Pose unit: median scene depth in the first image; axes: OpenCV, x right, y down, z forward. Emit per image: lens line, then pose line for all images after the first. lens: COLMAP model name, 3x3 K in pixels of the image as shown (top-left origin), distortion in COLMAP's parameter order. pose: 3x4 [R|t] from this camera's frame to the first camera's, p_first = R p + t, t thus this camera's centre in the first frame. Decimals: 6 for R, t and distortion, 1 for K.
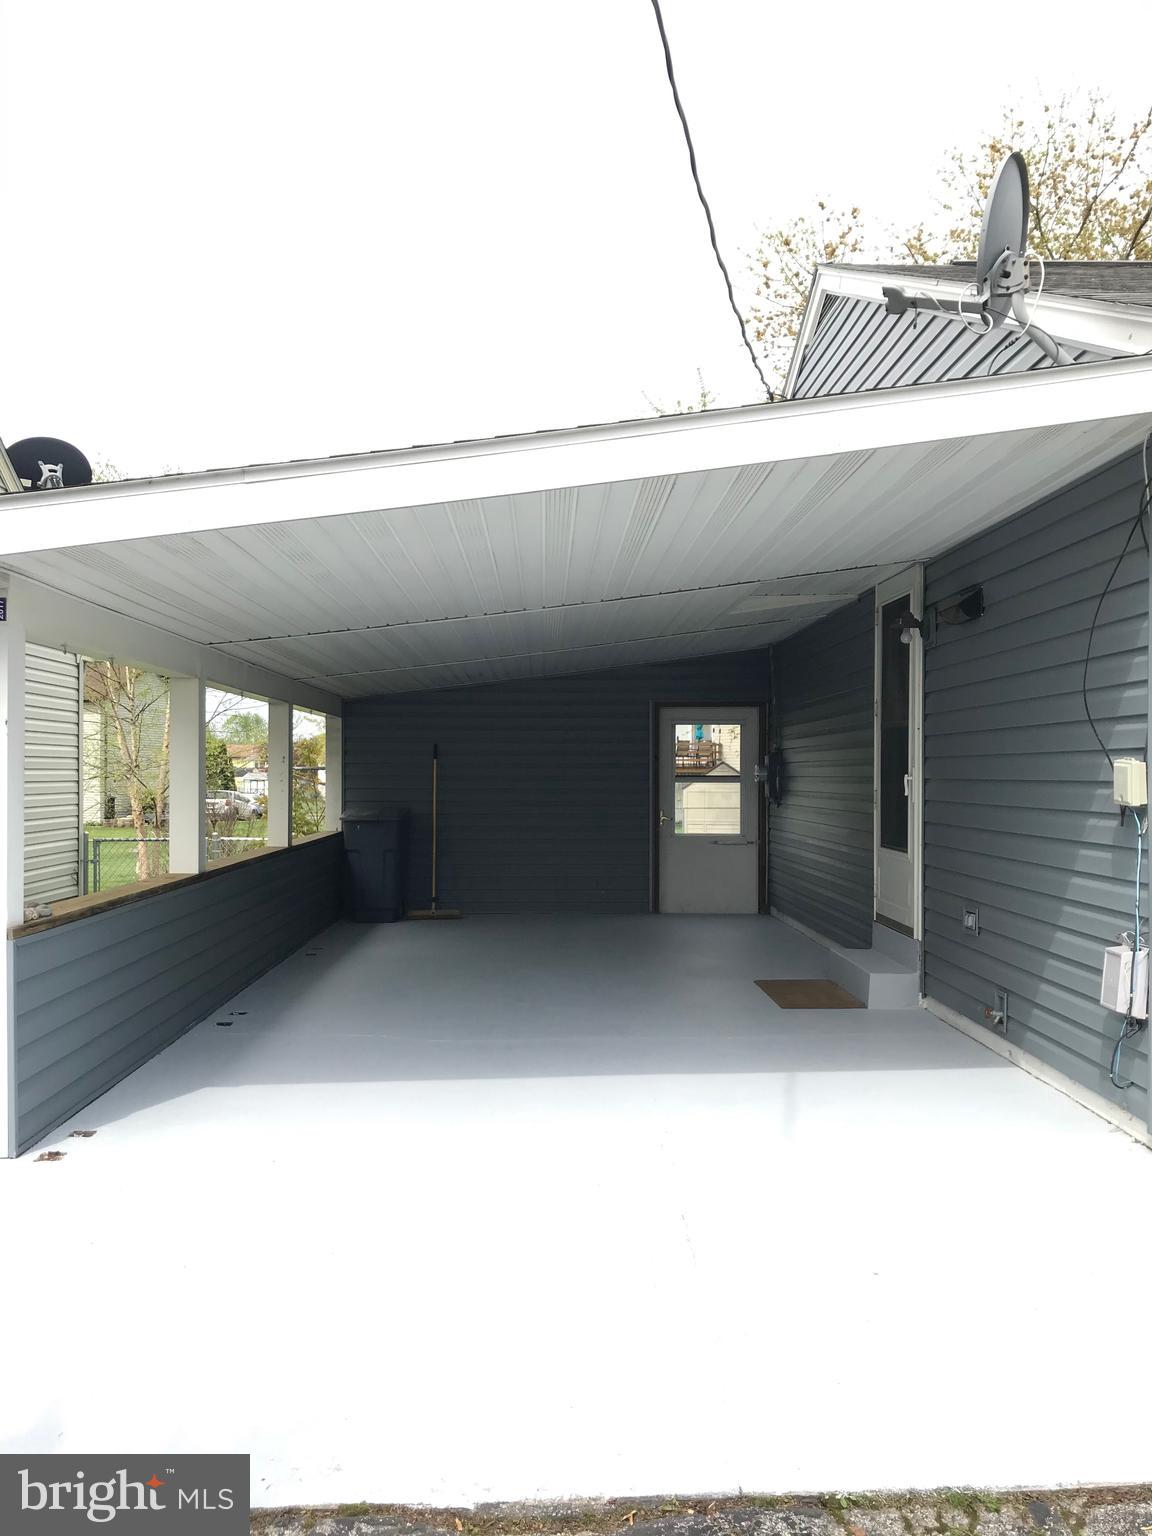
lens RADIAL K [[1256.7, 0, 574.5], [0, 1256.7, 766.9], [0, 0, 1]] dist [0.043178, -0.060752]
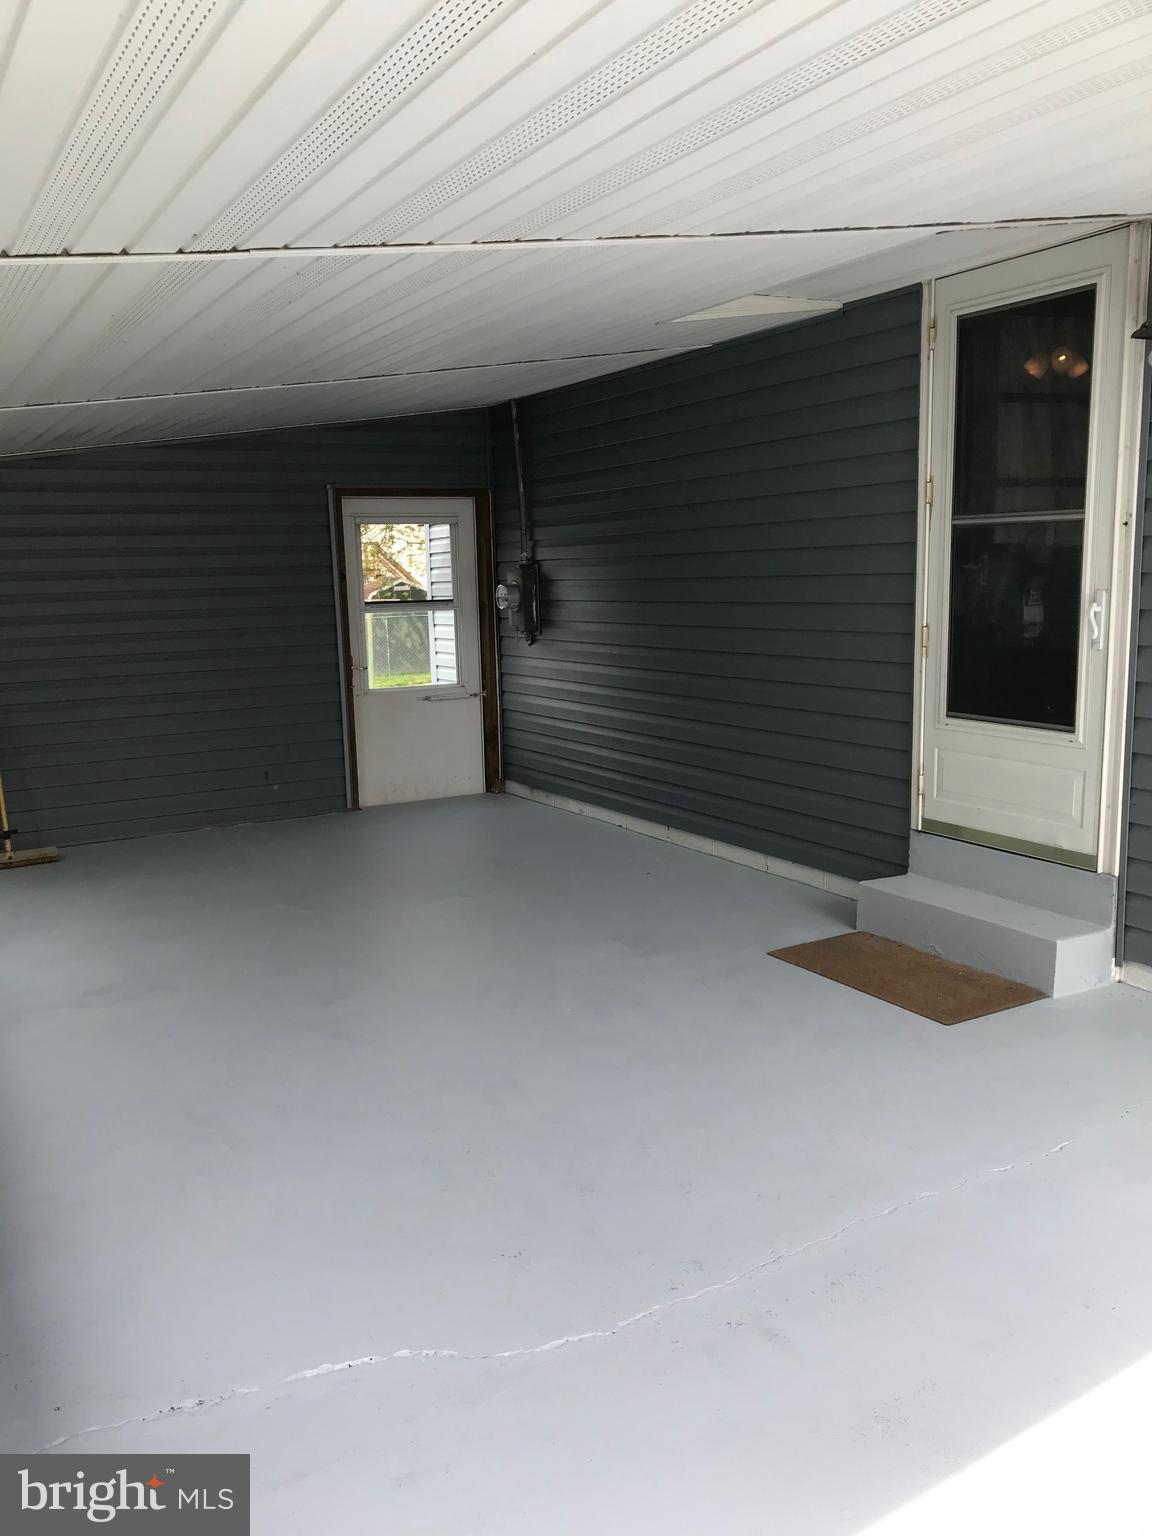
lens RADIAL K [[1256.7, 0, 579.5], [0, 1256.7, 770.2], [0, 0, 1]] dist [0.043178, -0.060752]
pose [[0.878911, -0.095548, 0.467318, -0.149407], [0.021538, 0.986682, 0.161228, -0.011009], [-0.476499, -0.131640, 0.869264, 0.376535]]
